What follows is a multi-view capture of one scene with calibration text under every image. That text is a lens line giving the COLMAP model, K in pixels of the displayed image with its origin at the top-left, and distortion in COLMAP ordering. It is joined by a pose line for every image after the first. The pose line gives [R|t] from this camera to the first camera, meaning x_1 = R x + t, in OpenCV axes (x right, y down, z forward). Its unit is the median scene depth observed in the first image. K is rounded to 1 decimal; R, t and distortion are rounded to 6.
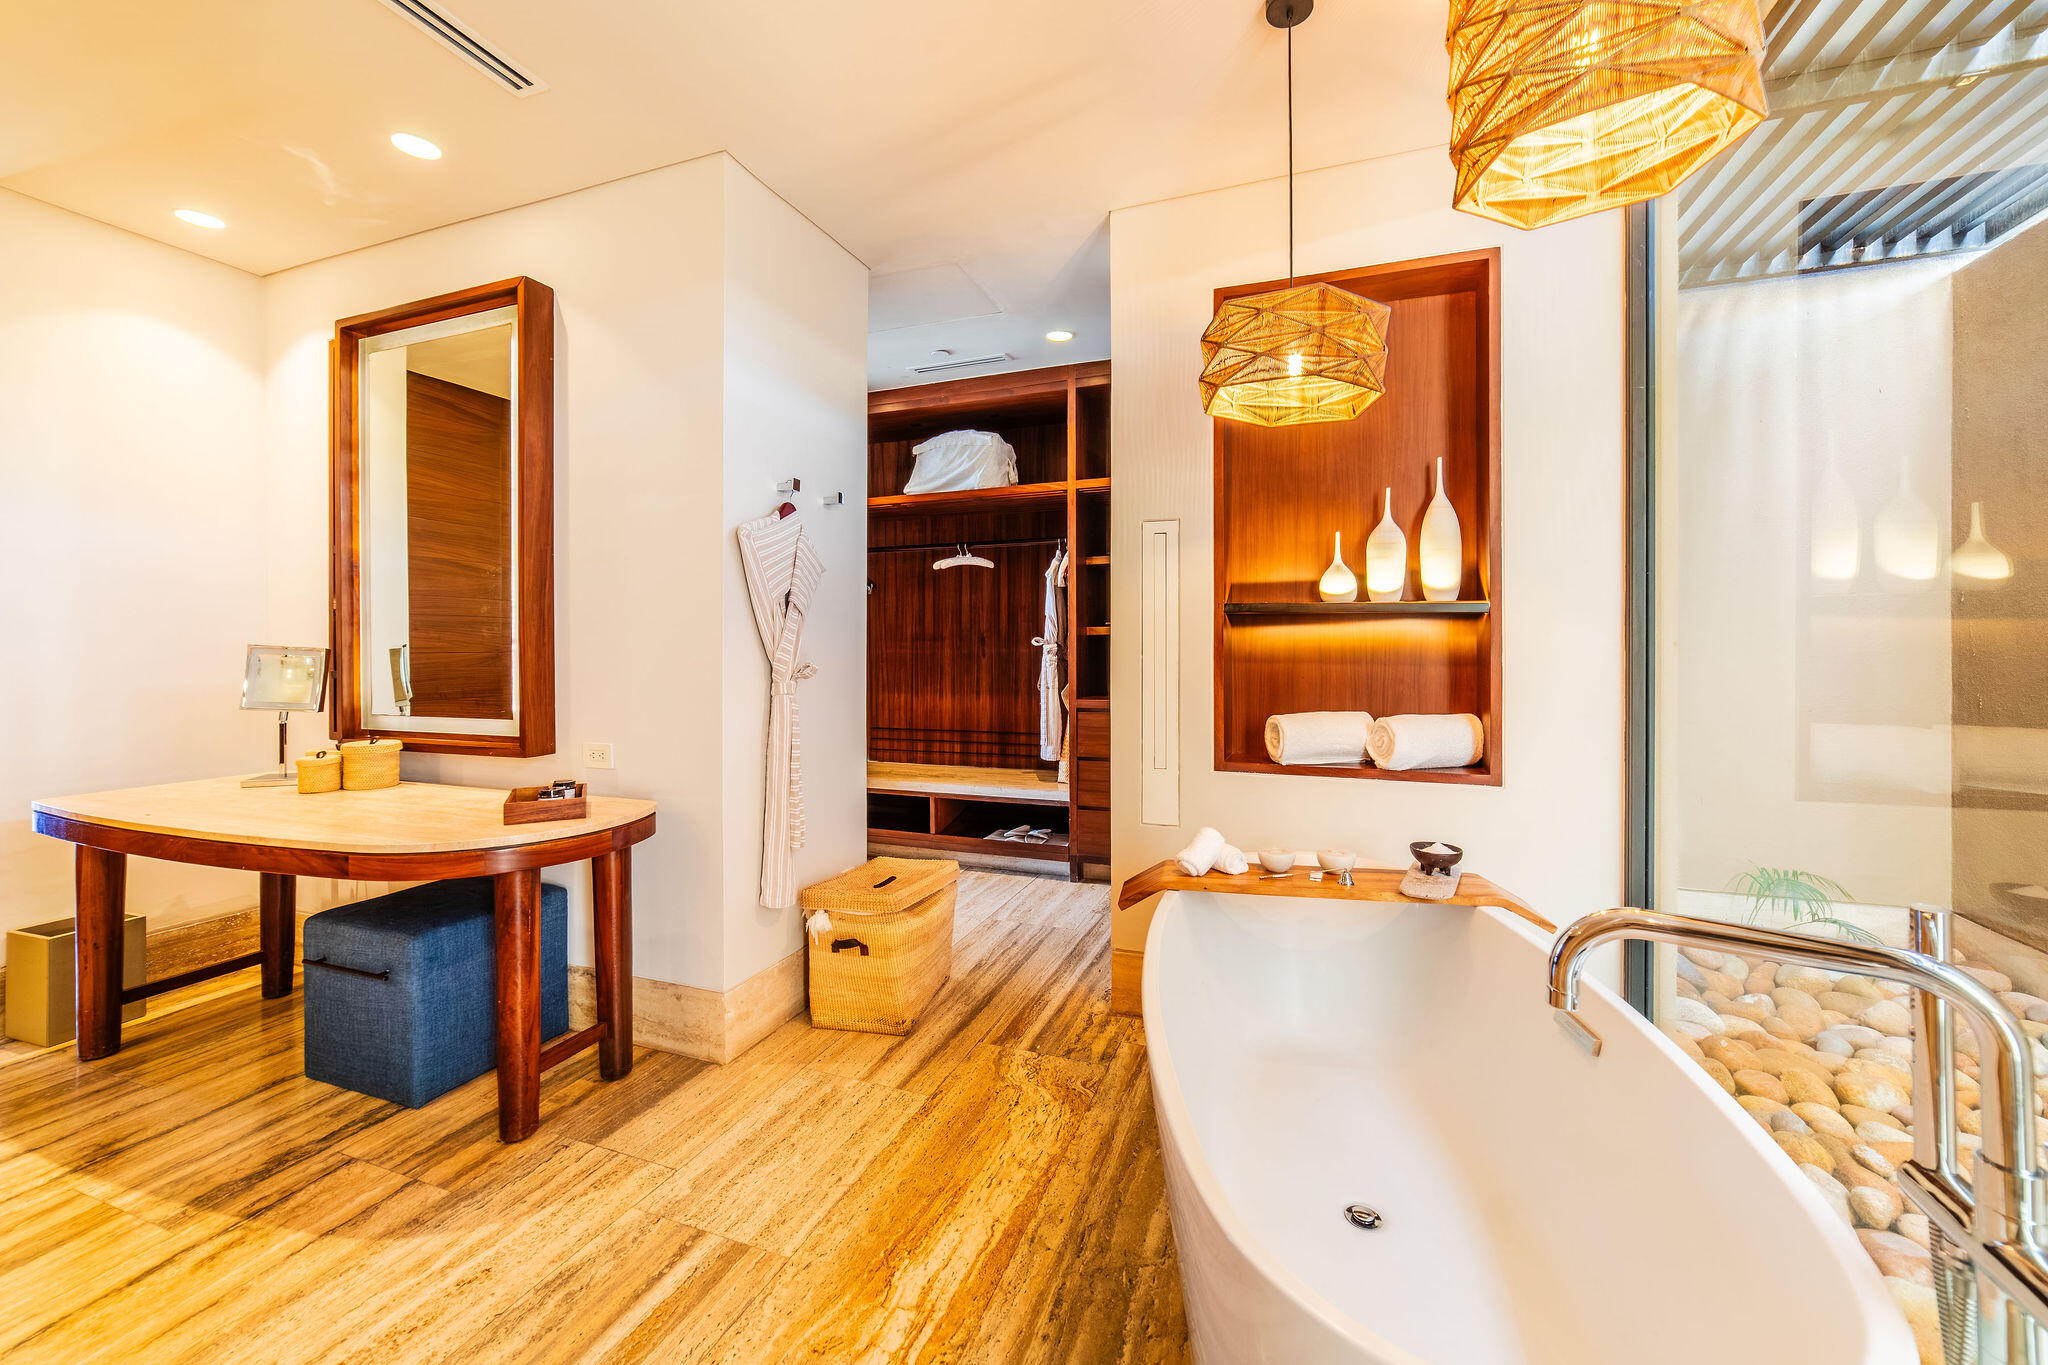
lens RADIAL K [[810.5, 0, 1036.5], [0, 810.5, 643.8], [0, 0, 1]] dist [-0.012218, 0.003965]
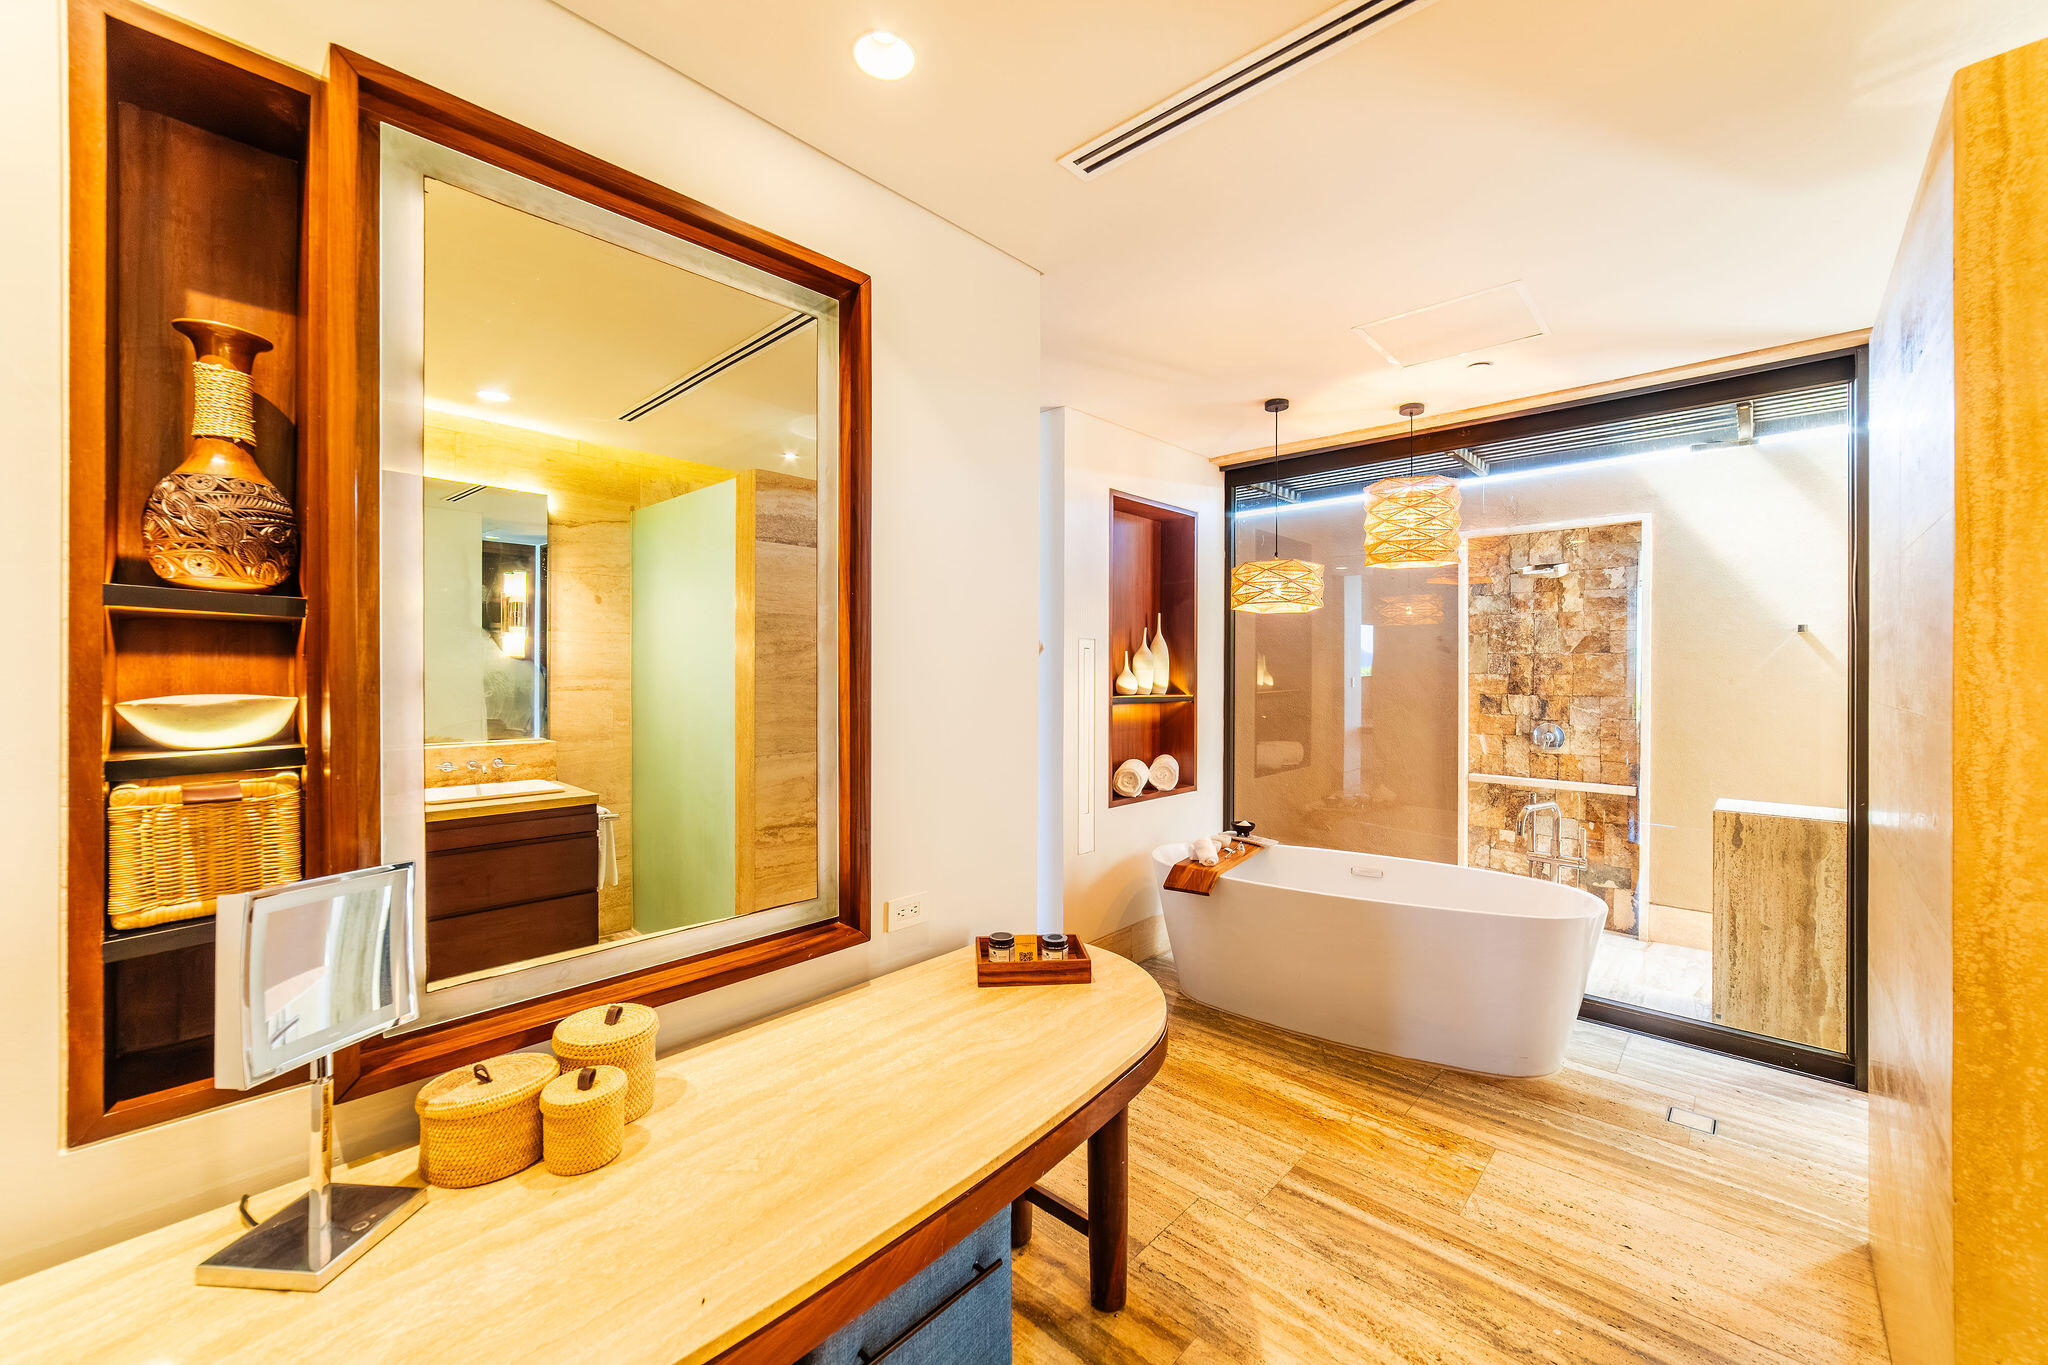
lens RADIAL K [[810.5, 0, 1008.9], [0, 810.5, 665.3], [0, 0, 1]] dist [-0.012218, 0.003965]
pose [[0.376598, 0.007661, 0.926345, -1.188044], [-0.013283, 0.999908, -0.002869, -0.096973], [-0.926282, -0.011224, 0.376665, 0.578712]]
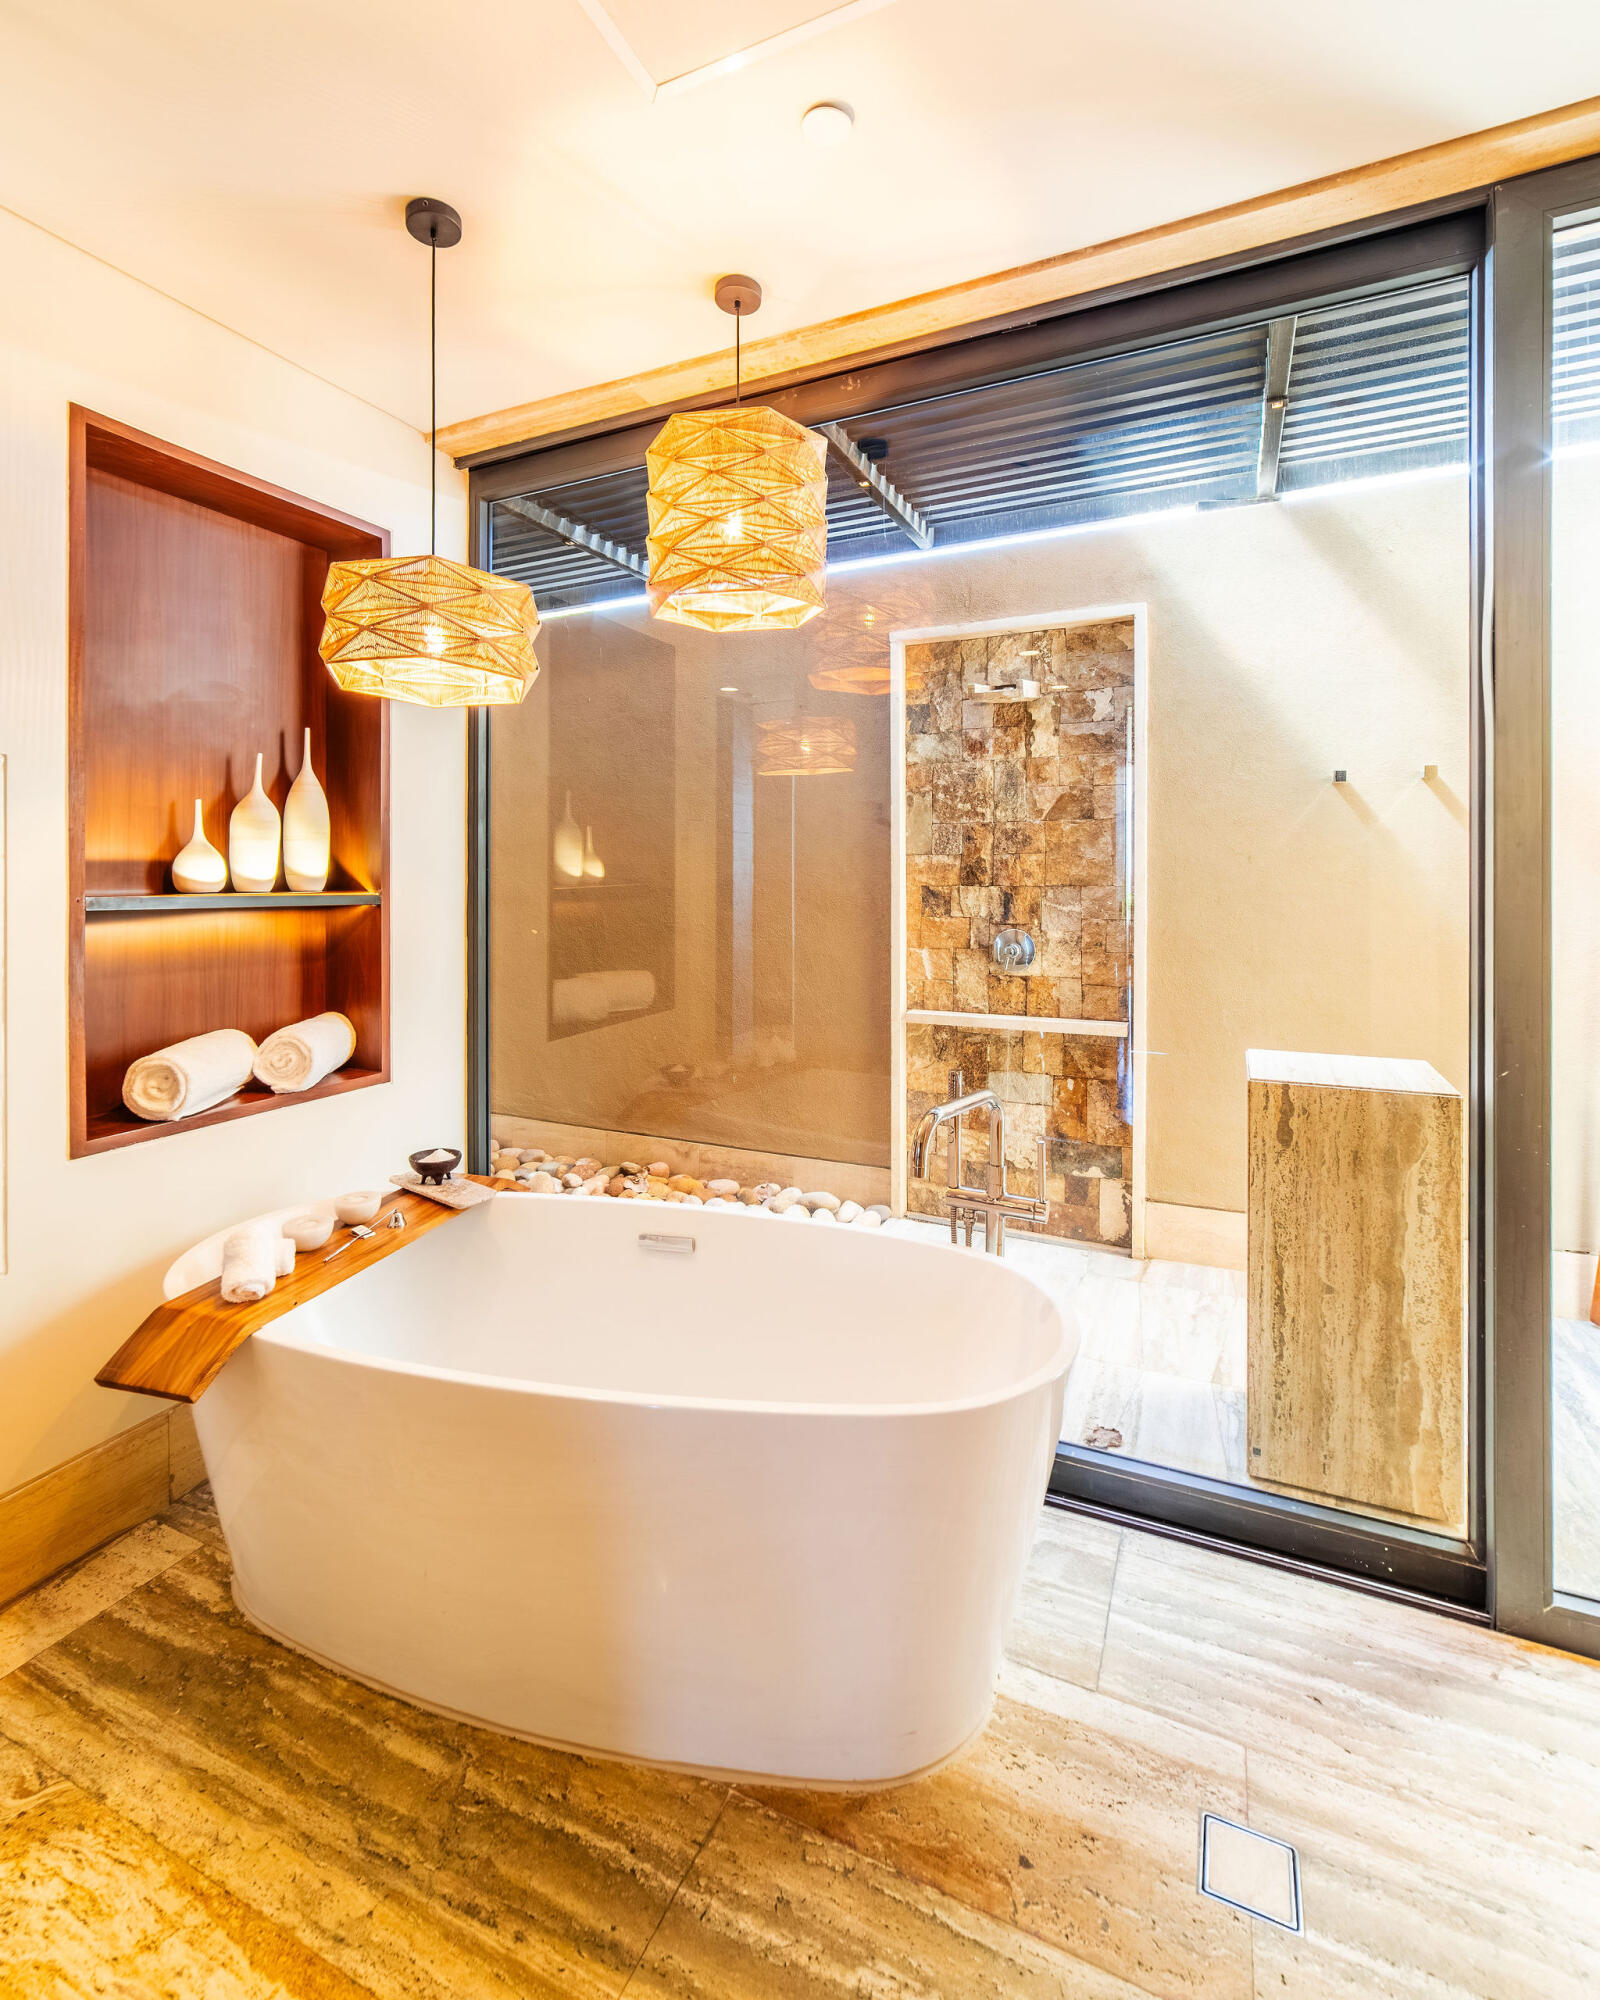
lens RADIAL K [[932.8, 0, 776.1], [0, 932.8, 884.9], [0, 0, 1]] dist [-0.011008, 0.003857]
pose [[0.081911, -0.009739, 0.996592, -0.432487], [-0.003581, 0.999943, 0.010066, -0.064659], [-0.996633, -0.004393, 0.081871, 0.370302]]
